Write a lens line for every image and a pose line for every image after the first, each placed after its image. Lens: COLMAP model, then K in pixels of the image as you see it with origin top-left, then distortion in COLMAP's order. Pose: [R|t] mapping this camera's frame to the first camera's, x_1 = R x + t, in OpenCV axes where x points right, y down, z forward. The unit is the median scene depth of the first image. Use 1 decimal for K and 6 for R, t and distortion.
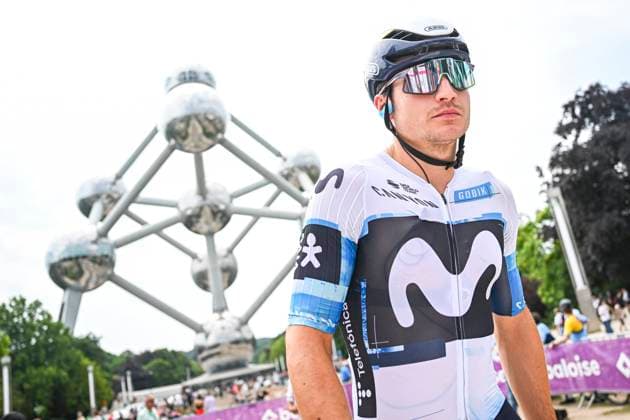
lens RADIAL K [[467.4, 0, 322.5], [0, 467.4, 189.8], [0, 0, 1]] dist [-0.093770, 0.063807]
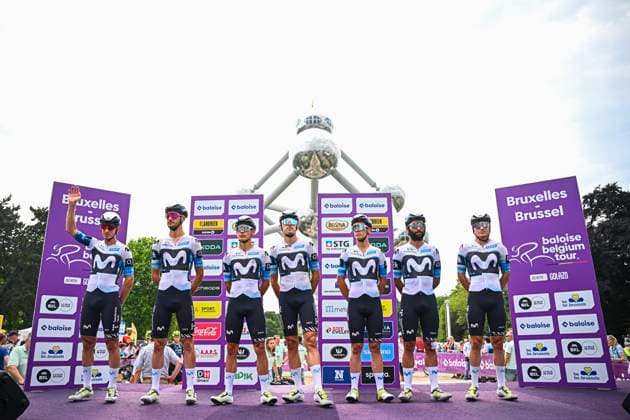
lens RADIAL K [[489.5, 0, 294.0], [0, 489.5, 192.5], [0, 0, 1]] dist [-0.104665, 0.077307]
pose [[0.960180, 0.134983, -0.244609, 0.032290], [-0.118725, 0.989691, 0.080105, -0.151387], [0.252900, -0.047874, 0.966307, -0.425003]]
